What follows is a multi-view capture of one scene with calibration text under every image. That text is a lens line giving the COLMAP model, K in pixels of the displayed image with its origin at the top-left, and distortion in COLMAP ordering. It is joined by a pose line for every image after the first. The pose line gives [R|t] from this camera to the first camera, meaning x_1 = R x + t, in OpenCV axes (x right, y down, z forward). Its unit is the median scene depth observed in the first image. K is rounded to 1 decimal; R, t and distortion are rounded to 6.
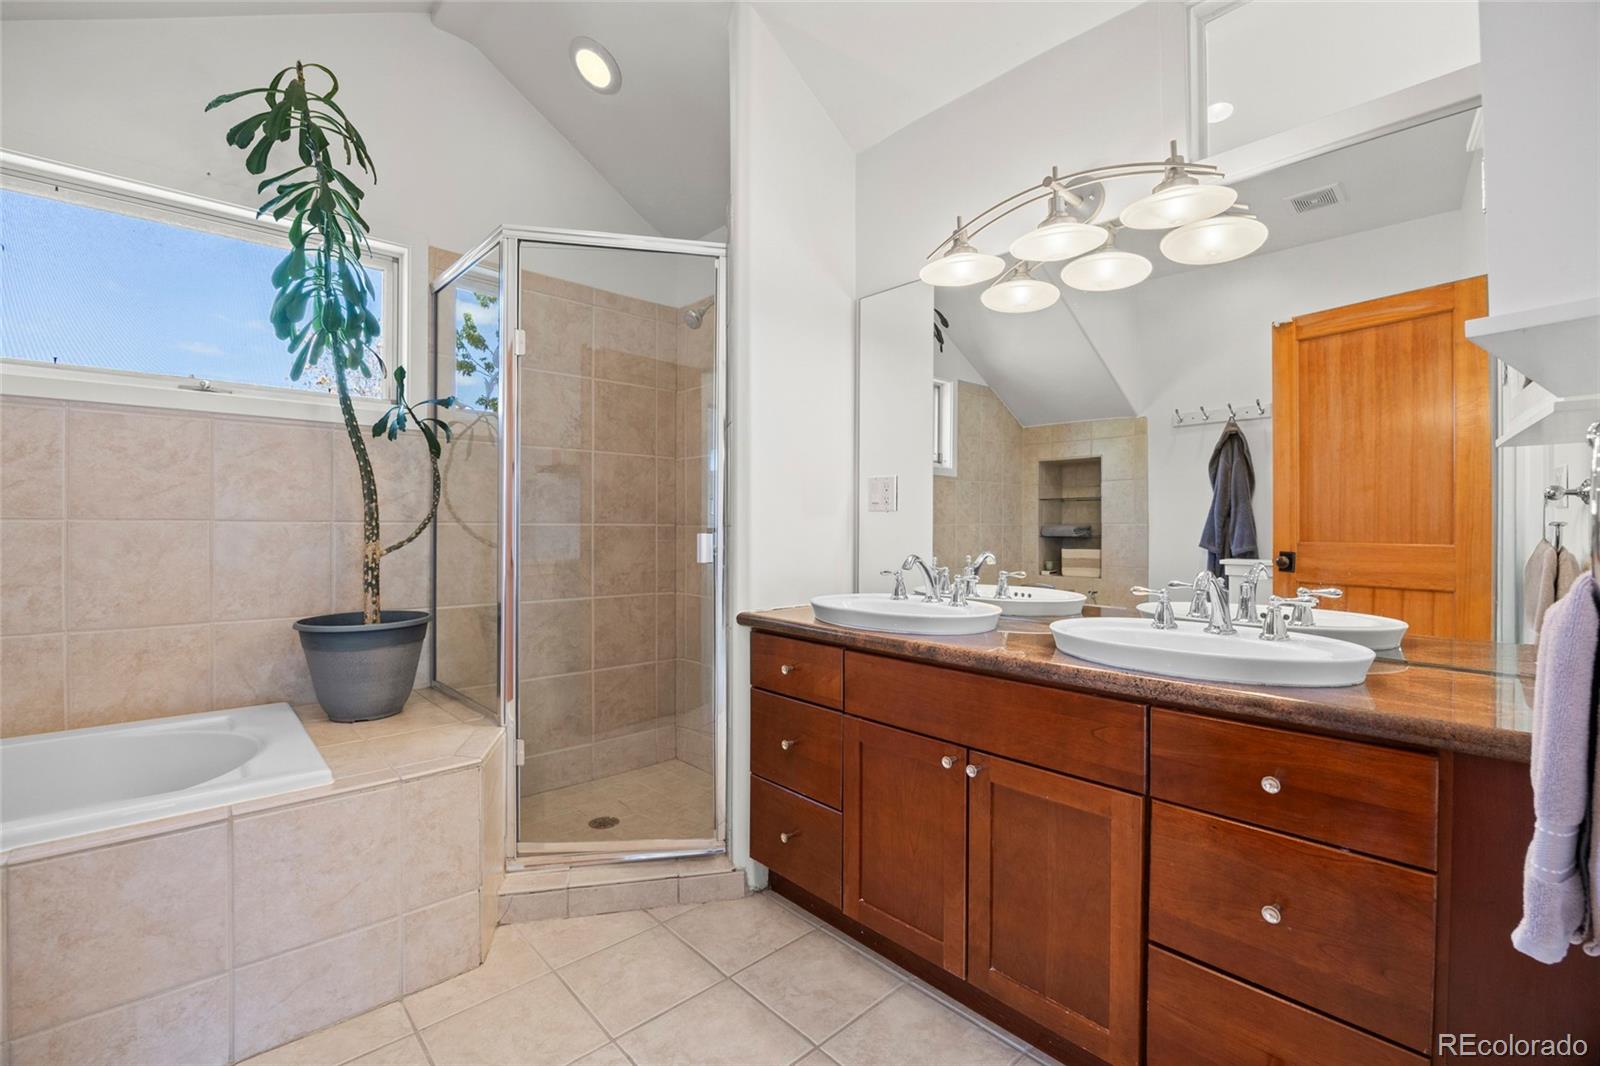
lens RADIAL K [[720.4, 0, 795.9], [0, 720.4, 529.0], [0, 0, 1]] dist [-0.012702, 0.001962]
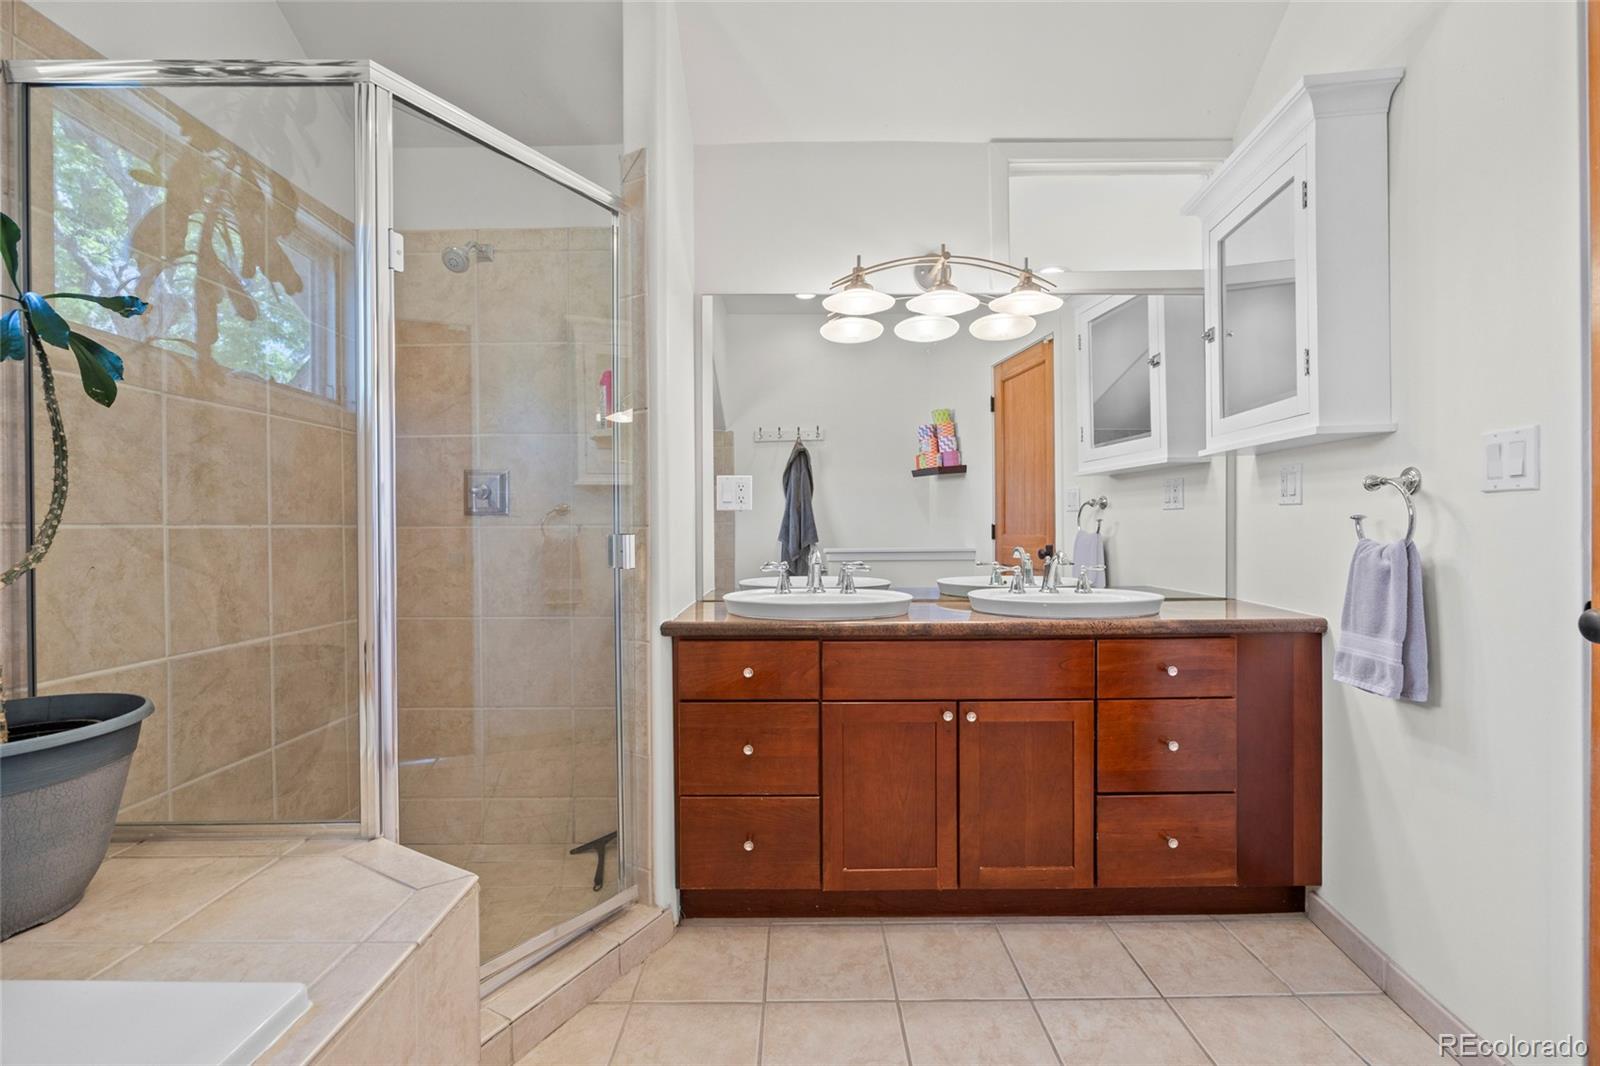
lens RADIAL K [[720.4, 0, 799.1], [0, 720.4, 529.5], [0, 0, 1]] dist [-0.012702, 0.001962]
pose [[0.652262, -0.012204, 0.757895, -0.700933], [0.011430, 0.999915, 0.006264, -0.002801], [-0.757907, 0.004577, 0.652346, 0.313816]]
